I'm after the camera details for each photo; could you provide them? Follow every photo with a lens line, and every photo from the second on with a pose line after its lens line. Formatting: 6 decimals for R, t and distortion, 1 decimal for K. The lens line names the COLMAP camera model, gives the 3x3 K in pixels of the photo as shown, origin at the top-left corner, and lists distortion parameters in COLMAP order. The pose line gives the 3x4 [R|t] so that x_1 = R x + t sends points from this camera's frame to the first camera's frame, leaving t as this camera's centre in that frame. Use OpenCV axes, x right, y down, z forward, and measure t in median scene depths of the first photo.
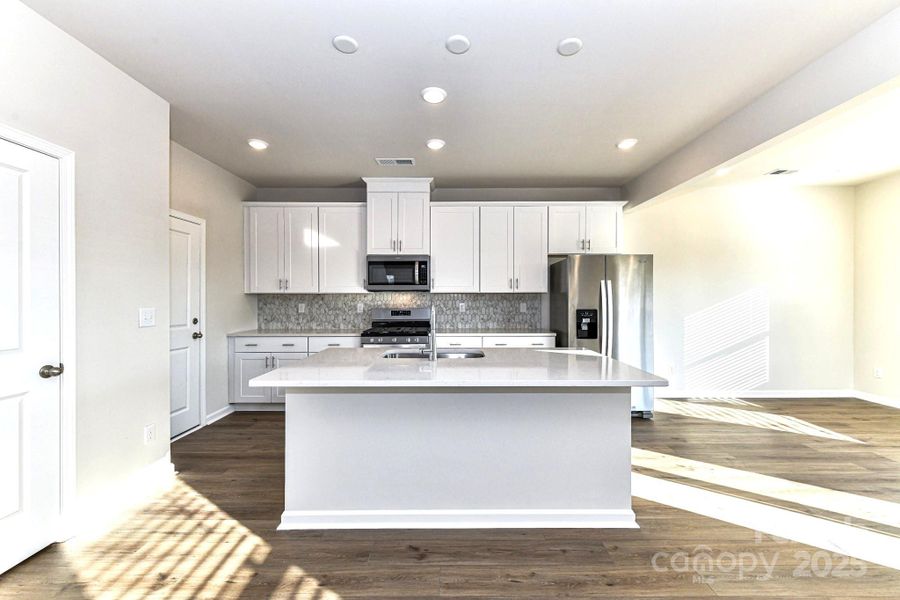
lens RADIAL K [[355.0, 0, 449.1], [0, 355.0, 296.0], [0, 0, 1]] dist [0.003194, -0.000753]
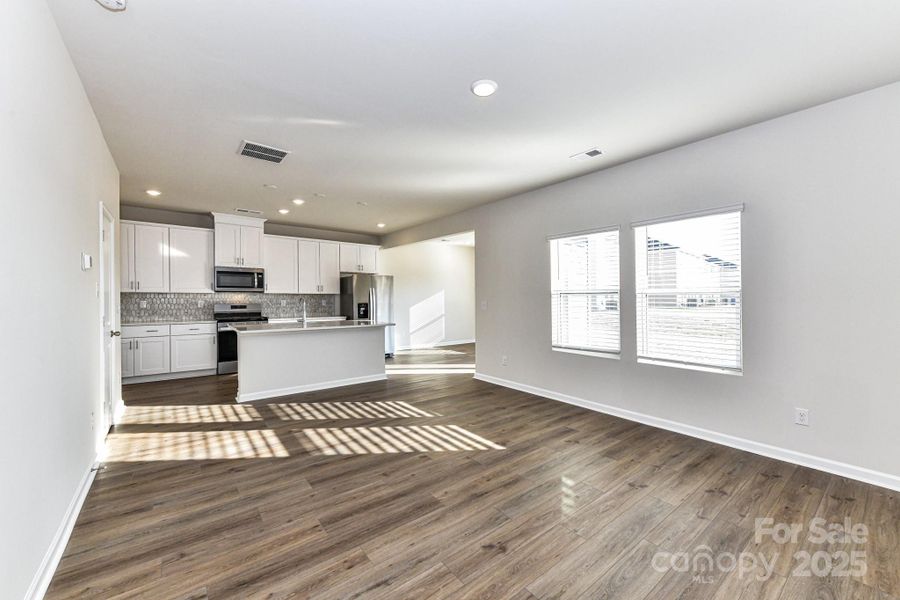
lens RADIAL K [[355.0, 0, 452.4], [0, 355.0, 307.2], [0, 0, 1]] dist [0.003194, -0.000753]
pose [[0.785856, -0.014392, 0.618242, -0.365612], [-0.008731, 0.999371, 0.034363, -0.008860], [-0.618348, -0.032402, 0.785236, -0.708546]]
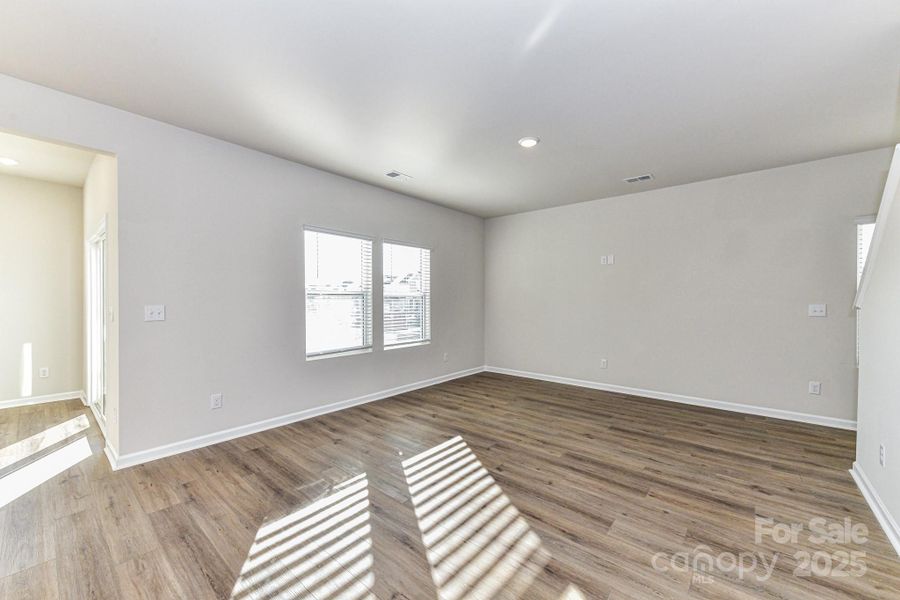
lens RADIAL K [[355.0, 0, 455.8], [0, 355.0, 300.0], [0, 0, 1]] dist [0.003194, -0.000753]
pose [[-0.765940, 0.001380, 0.642911, -0.341633], [-0.004688, 0.999959, -0.007731, 0.005032], [-0.642895, -0.008936, -0.765902, 0.378086]]
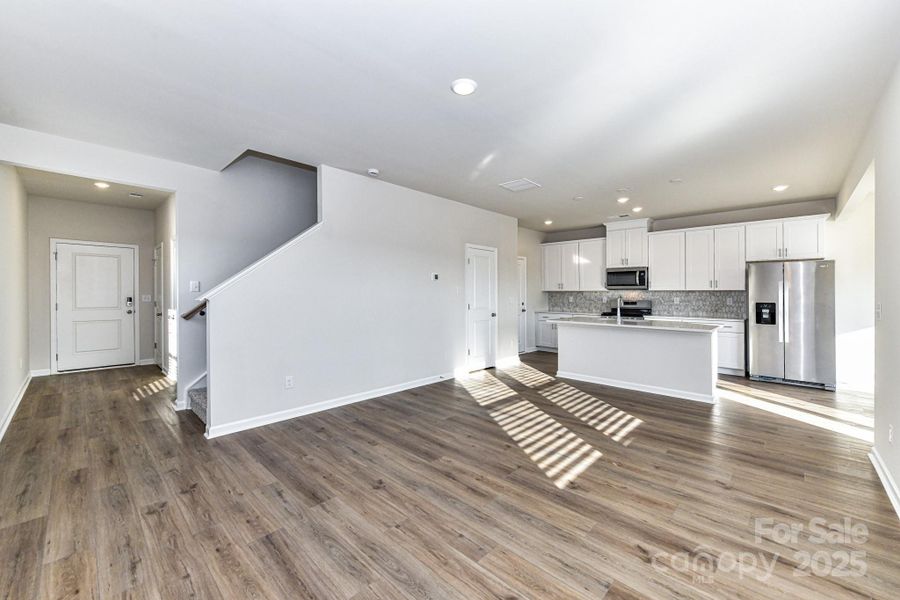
lens RADIAL K [[355.0, 0, 454.7], [0, 355.0, 300.1], [0, 0, 1]] dist [0.003194, -0.000753]
pose [[0.727292, 0.016351, -0.686134, 0.405681], [0.002068, 0.999659, 0.026015, -0.009500], [0.686325, -0.020339, 0.727010, -0.732397]]
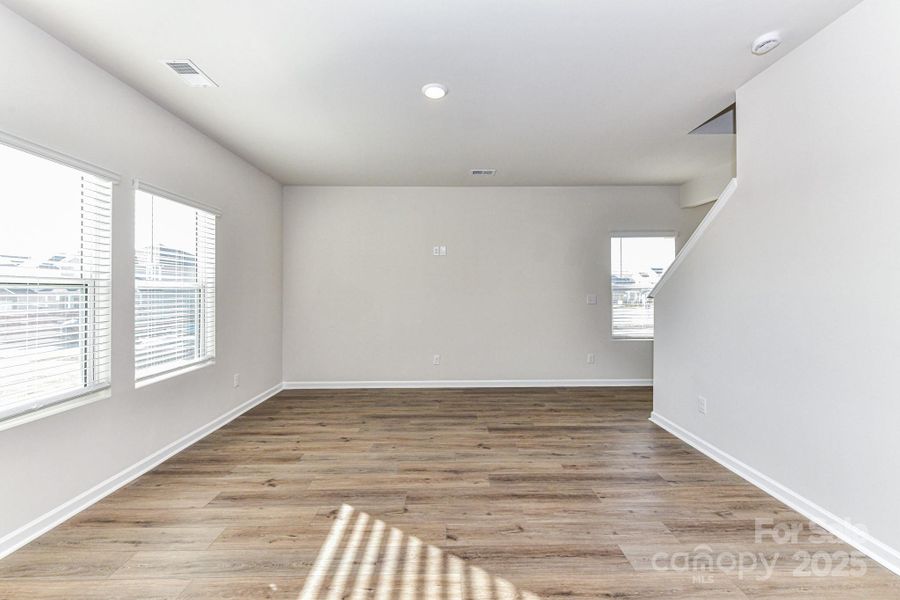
lens RADIAL K [[355.0, 0, 457.6], [0, 355.0, 291.5], [0, 0, 1]] dist [0.003194, -0.000753]
pose [[-0.999768, 0.008494, -0.019770, -0.000009], [0.008714, 0.999901, -0.011037, 0.001316], [0.019674, -0.011207, -0.999744, 0.285624]]
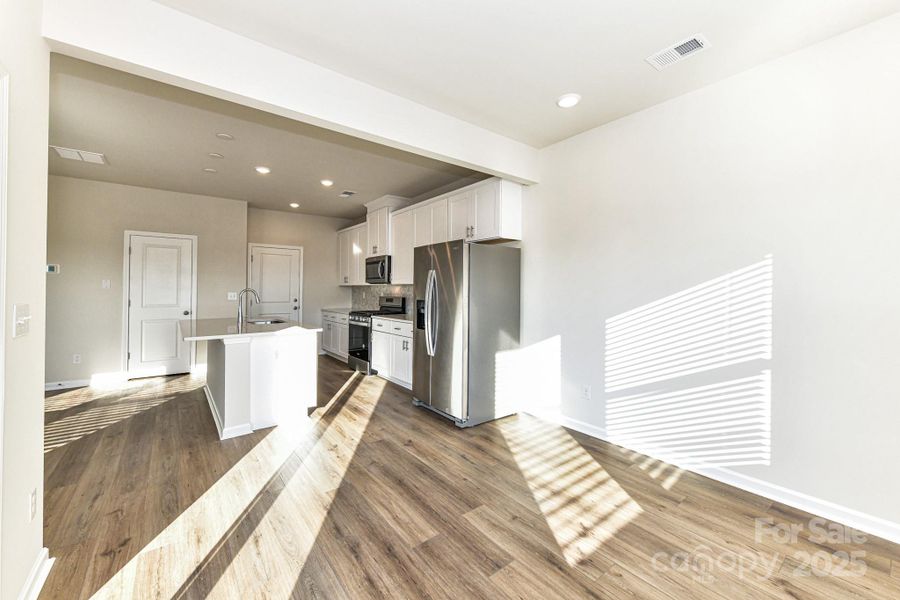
lens RADIAL K [[355.0, 0, 457.5], [0, 355.0, 291.1], [0, 0, 1]] dist [0.003194, -0.000753]
pose [[0.618492, 0.008762, -0.785743, 1.052525], [0.005739, 0.999861, 0.015667, -0.004744], [0.785771, -0.014199, 0.618355, 0.383292]]
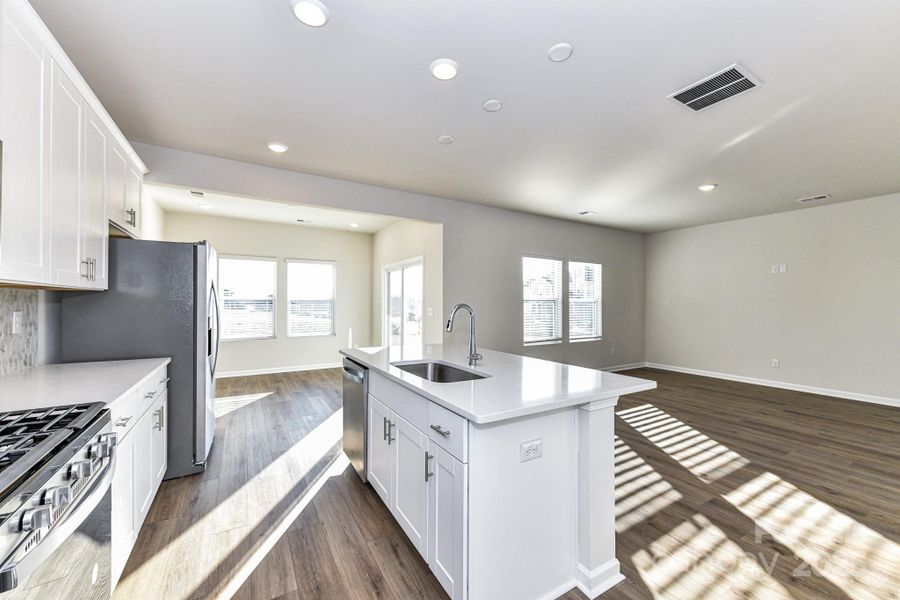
lens RADIAL K [[355.0, 0, 447.2], [0, 355.0, 294.5], [0, 0, 1]] dist [0.003194, -0.000753]
pose [[-0.516147, 0.021551, 0.856229, -0.451953], [-0.010276, 0.999456, -0.031350, 0.008031], [-0.856439, -0.024980, -0.515644, 0.847362]]
